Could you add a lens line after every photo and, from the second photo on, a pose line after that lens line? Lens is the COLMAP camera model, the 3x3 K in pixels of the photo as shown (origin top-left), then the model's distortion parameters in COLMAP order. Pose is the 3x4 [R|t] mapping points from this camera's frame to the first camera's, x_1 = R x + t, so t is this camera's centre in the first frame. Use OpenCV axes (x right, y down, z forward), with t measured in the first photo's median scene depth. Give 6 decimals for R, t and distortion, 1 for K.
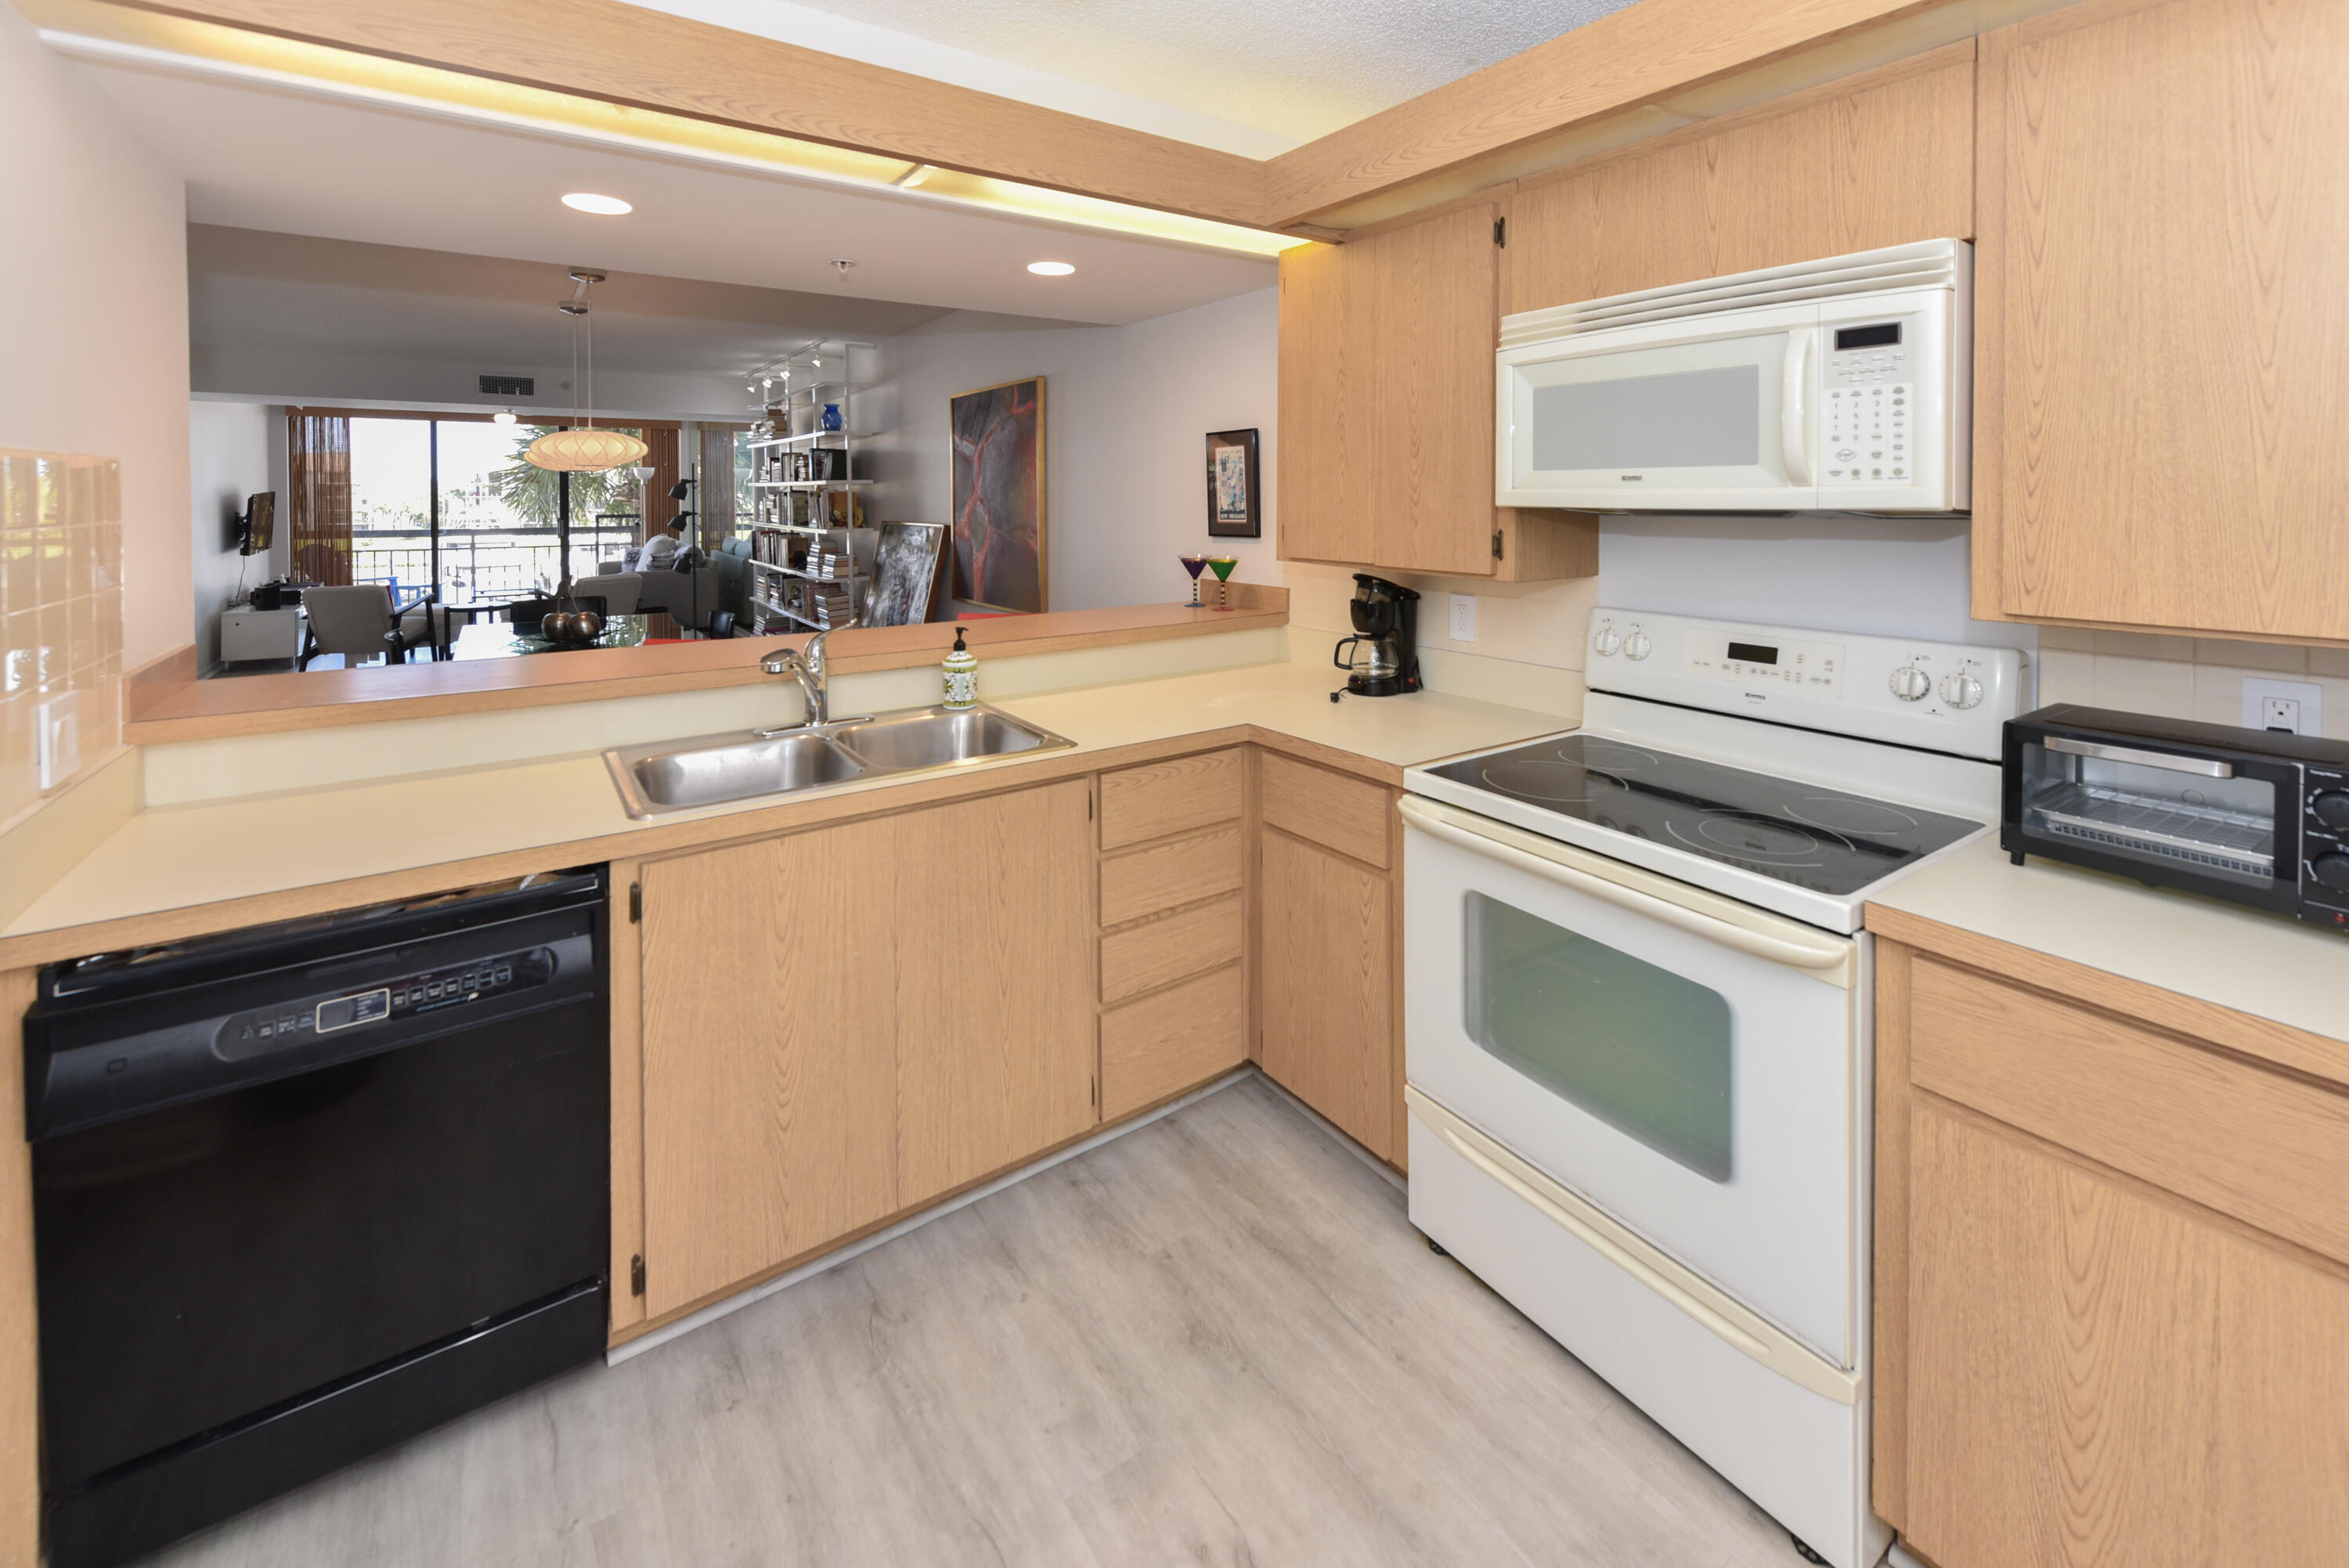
lens RADIAL K [[966.1, 0, 1169.9], [0, 966.1, 520.9], [0, 0, 1]] dist [0.001467, -0.000266]
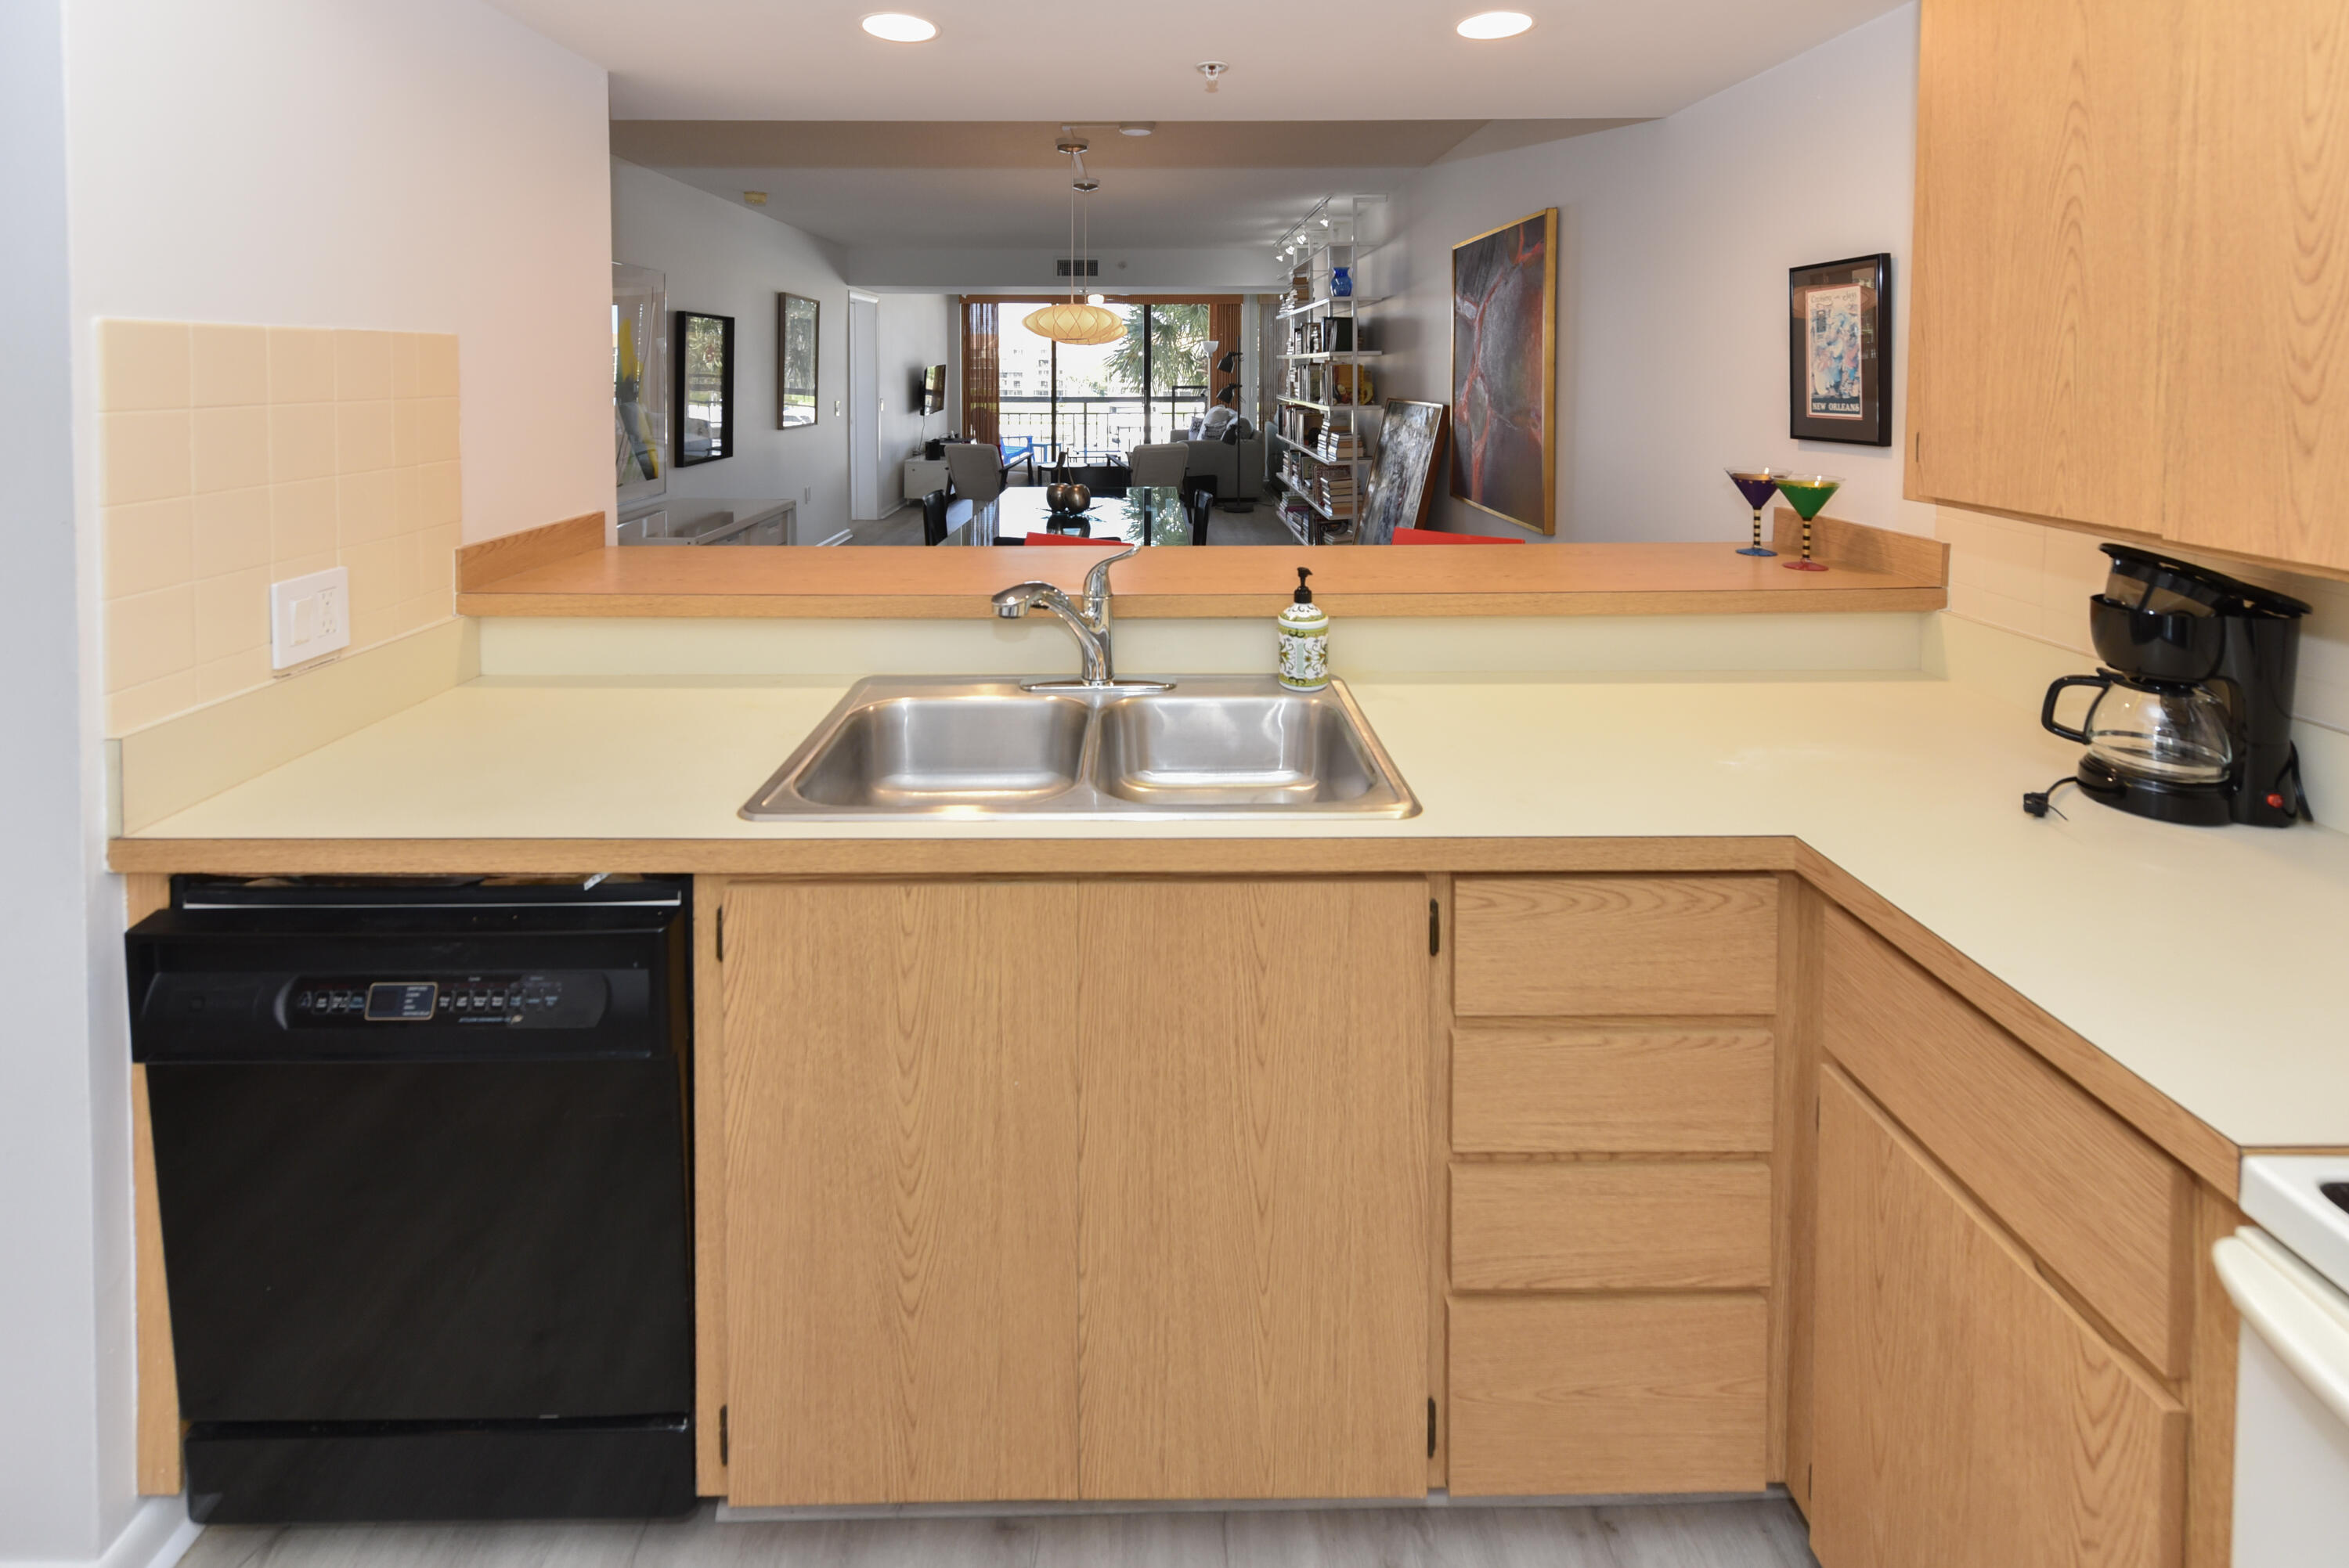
lens RADIAL K [[996.9, 0, 1157.2], [0, 996.9, 406.2], [0, 0, 1]] dist [0.002481, -0.000344]
pose [[0.829503, 0.022440, -0.558052, 0.088796], [-0.015148, 0.999729, 0.017685, -0.014452], [0.558297, -0.006216, 0.829618, 0.384844]]
